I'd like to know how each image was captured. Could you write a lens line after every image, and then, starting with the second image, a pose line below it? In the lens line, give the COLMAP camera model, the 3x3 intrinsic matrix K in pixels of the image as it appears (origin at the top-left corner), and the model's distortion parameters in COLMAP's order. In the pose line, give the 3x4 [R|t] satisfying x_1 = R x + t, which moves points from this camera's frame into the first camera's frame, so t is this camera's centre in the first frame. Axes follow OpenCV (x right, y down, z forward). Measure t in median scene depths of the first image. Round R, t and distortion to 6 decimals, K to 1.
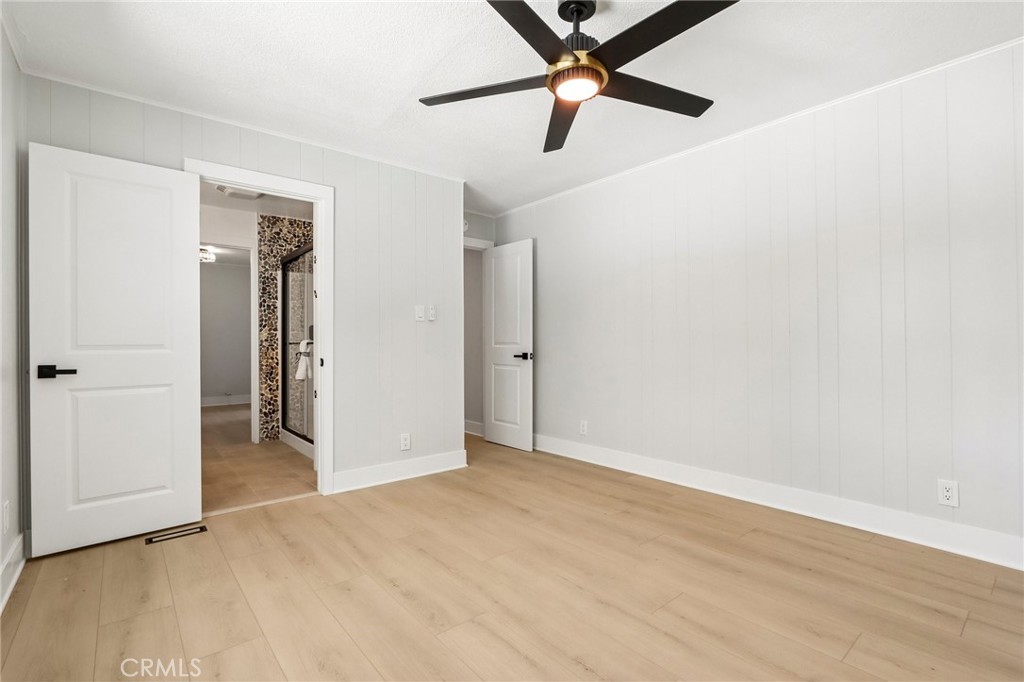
lens RADIAL K [[472.5, 0, 512.0], [0, 472.5, 341.0], [0, 0, 1]] dist [-0.013383, 0.000173]
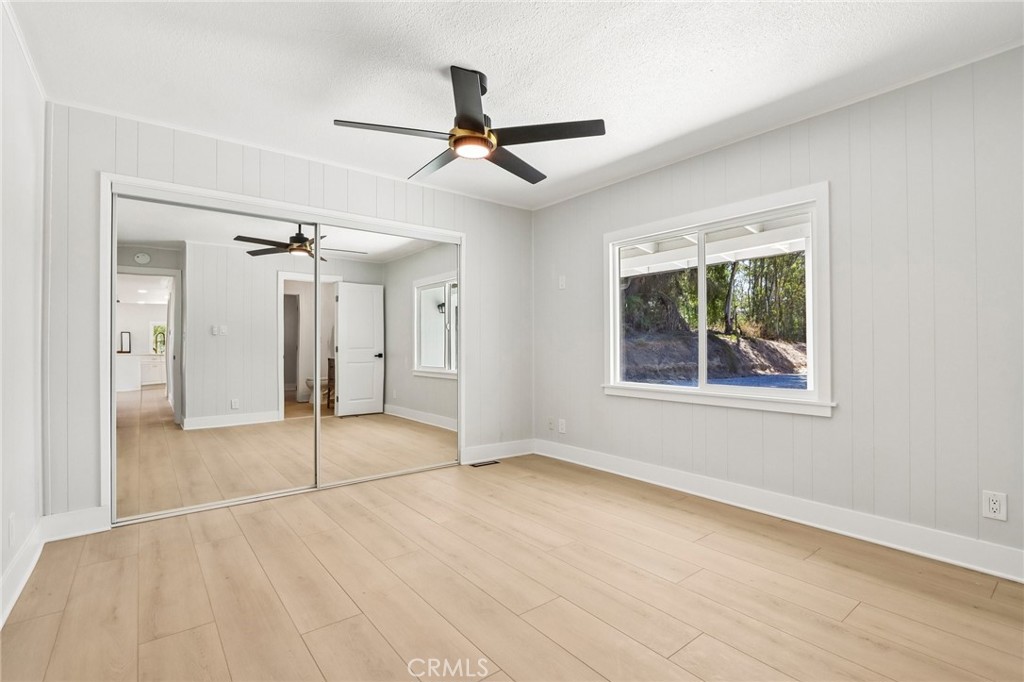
lens RADIAL K [[472.5, 0, 512.0], [0, 472.5, 341.0], [0, 0, 1]] dist [-0.013383, 0.000173]
pose [[-0.999563, 0.008365, 0.028351, -0.000981], [0.008117, 0.999928, -0.008850, -0.000994], [-0.028423, -0.008616, -0.999559, 0.902989]]
